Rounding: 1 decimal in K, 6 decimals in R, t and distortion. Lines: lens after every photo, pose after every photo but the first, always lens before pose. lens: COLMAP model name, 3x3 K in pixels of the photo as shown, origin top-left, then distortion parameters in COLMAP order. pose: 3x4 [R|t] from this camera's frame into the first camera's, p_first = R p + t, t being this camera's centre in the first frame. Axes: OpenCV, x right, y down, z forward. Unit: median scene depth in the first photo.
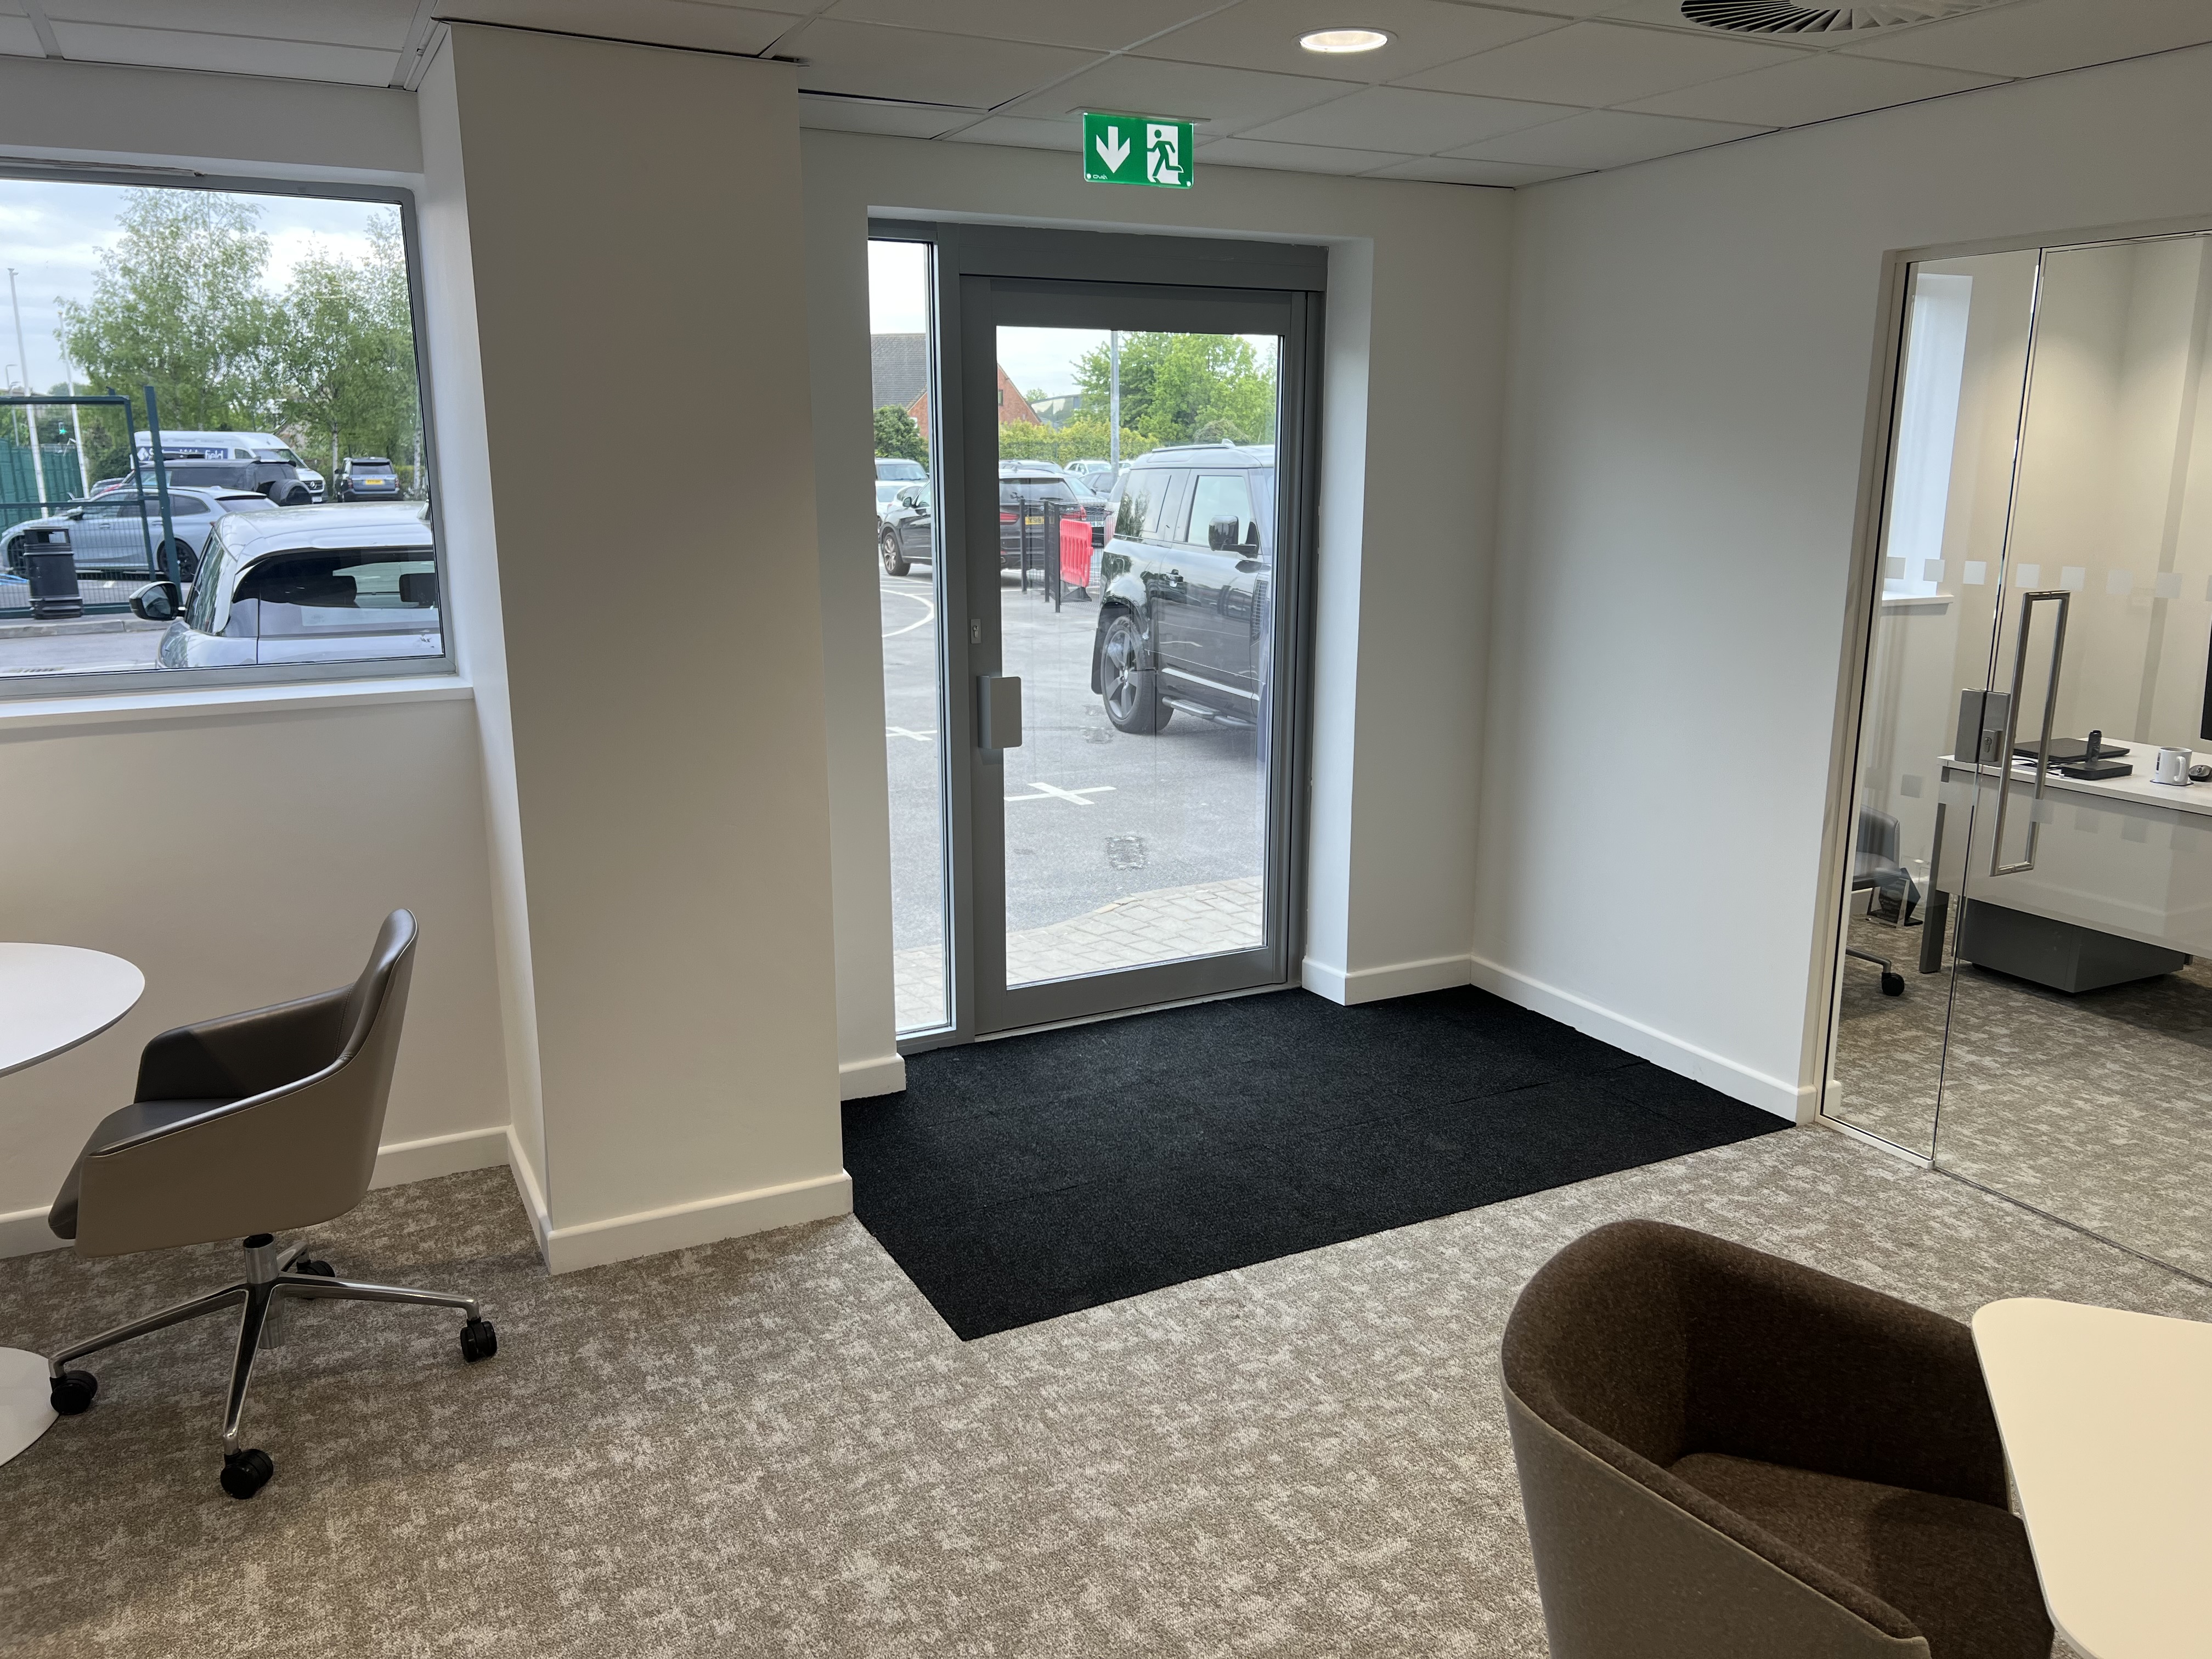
lens RADIAL K [[1688.6, 0, 1106.0], [0, 1688.6, 829.5], [0, 0, 1]] dist [0.021955, -0.005338]
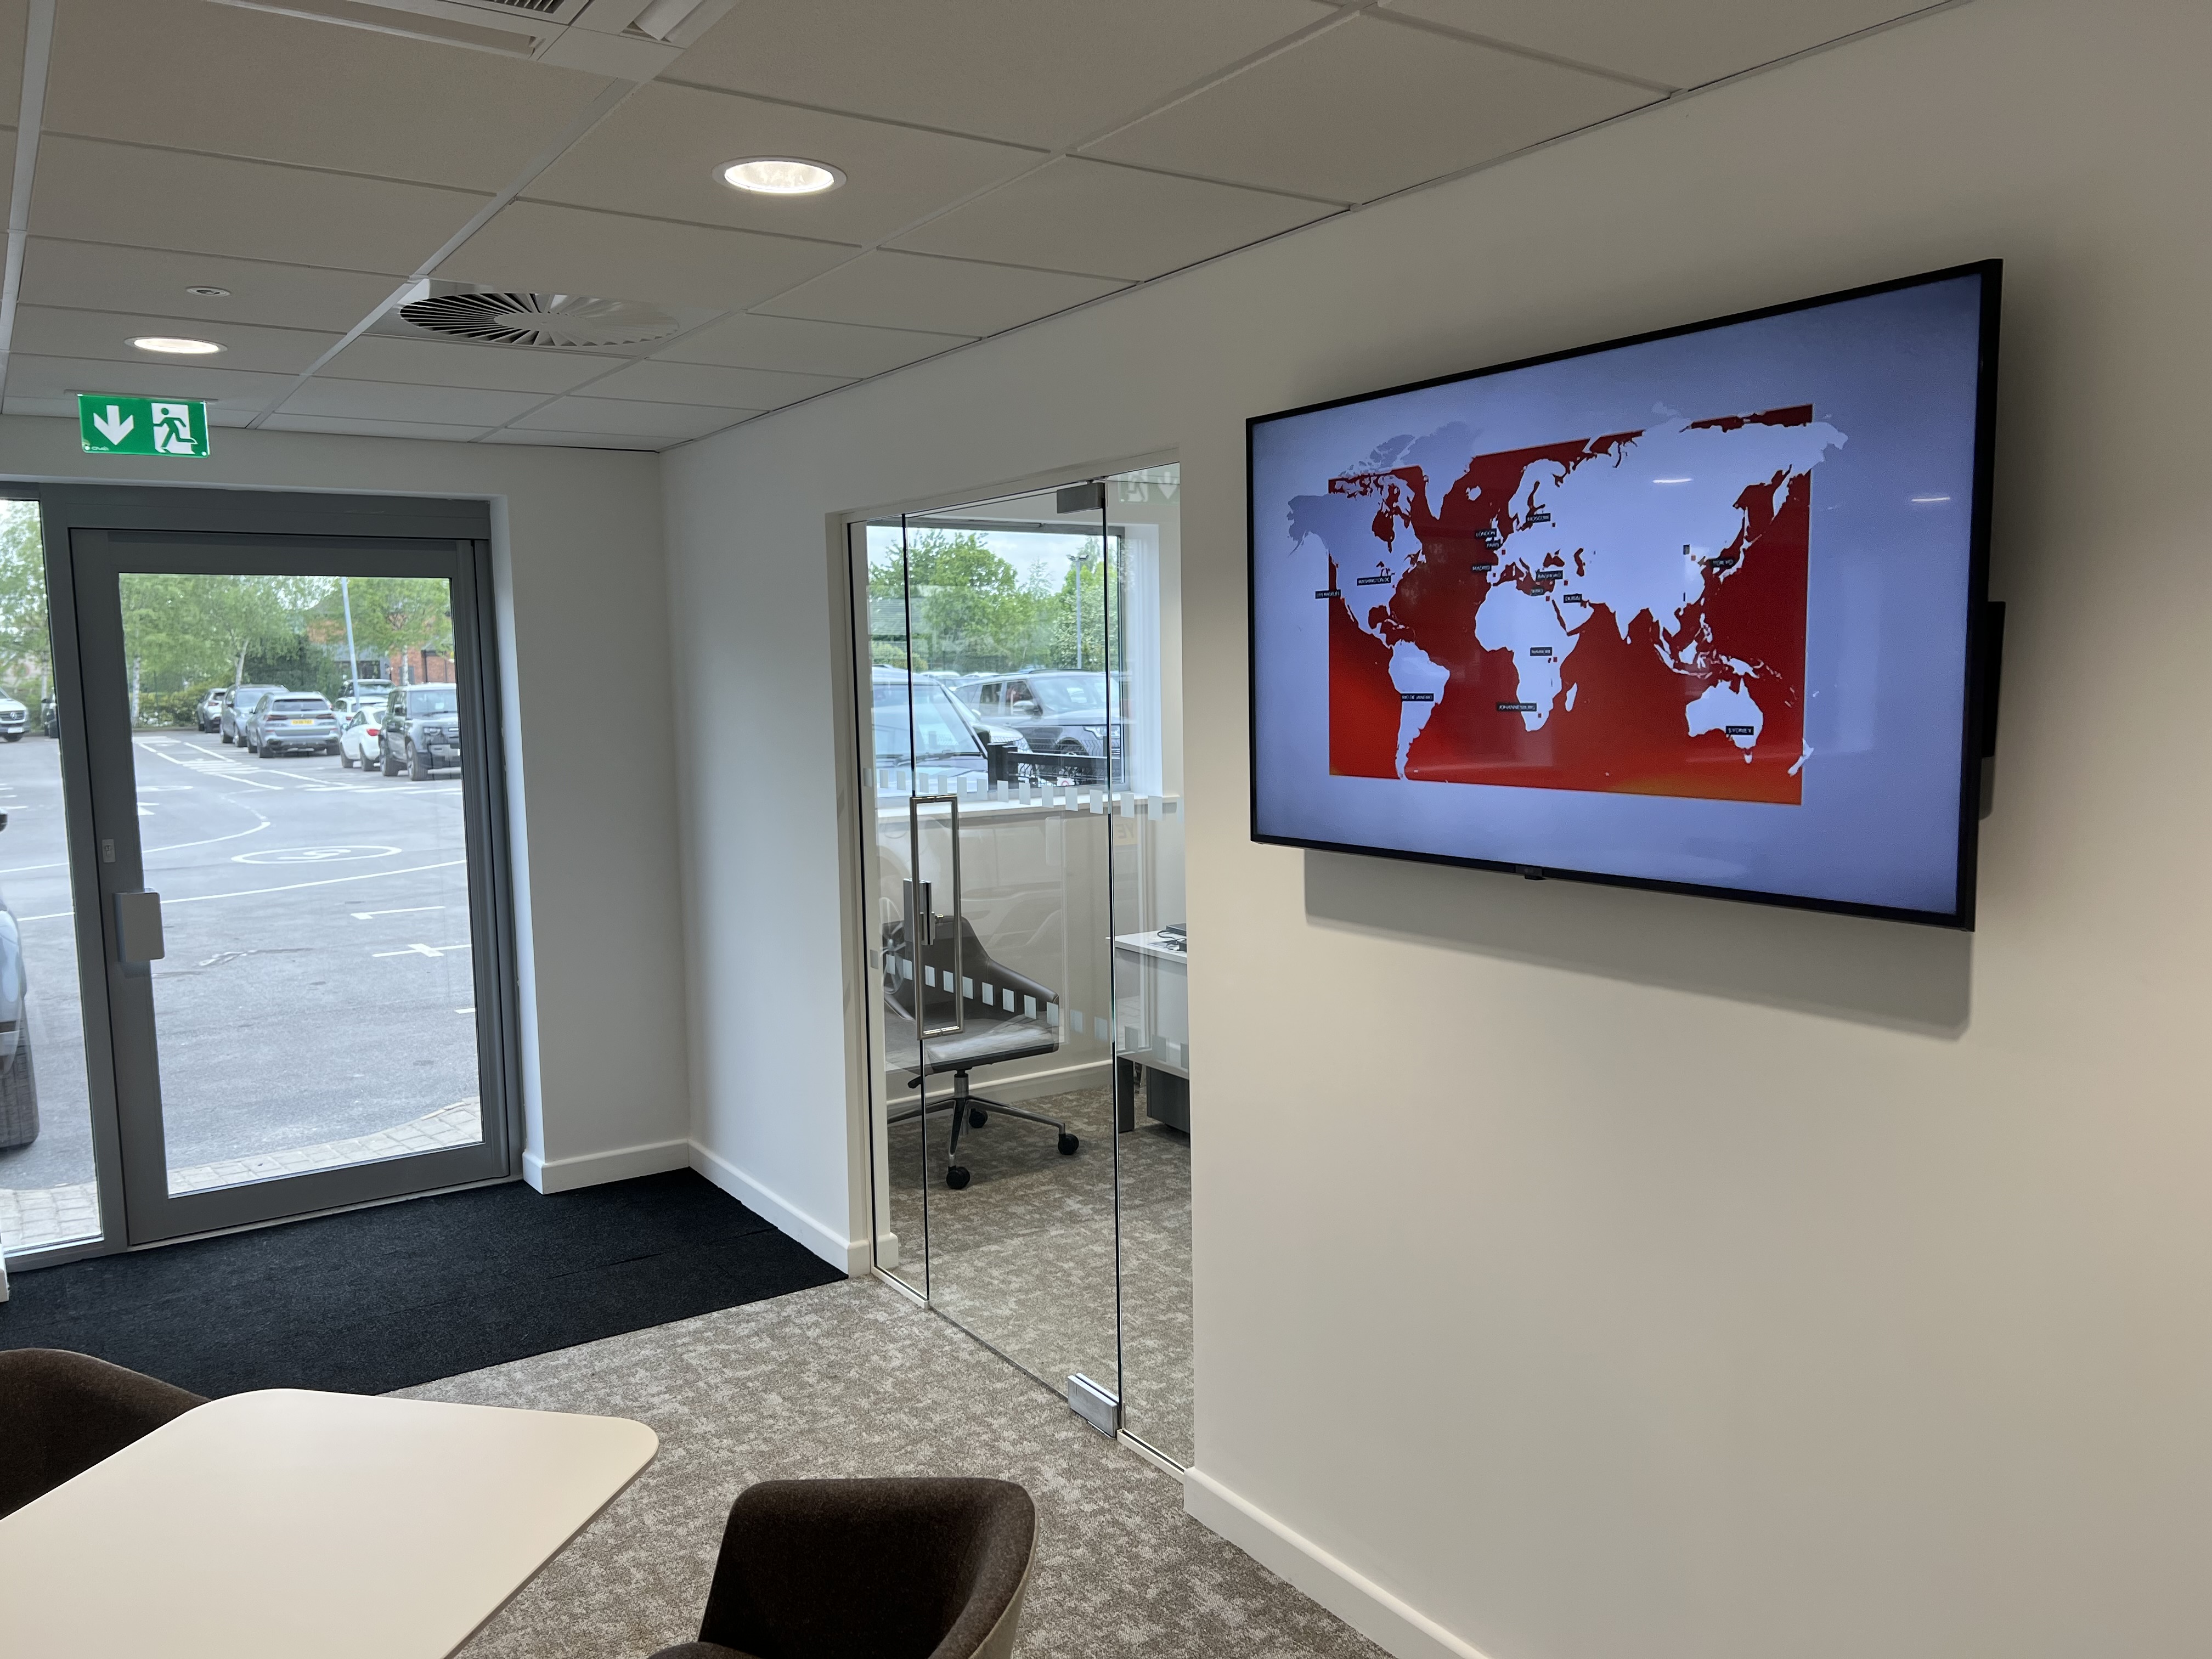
lens RADIAL K [[1675.1, 0, 1106.0], [0, 1675.1, 829.5], [0, 0, 1]] dist [0.083750, -0.087689]
pose [[0.992703, -0.028532, 0.117160, 0.435335], [0.042618, 0.991914, -0.119541, 0.022957], [-0.112801, 0.123661, 0.985892, -0.130627]]
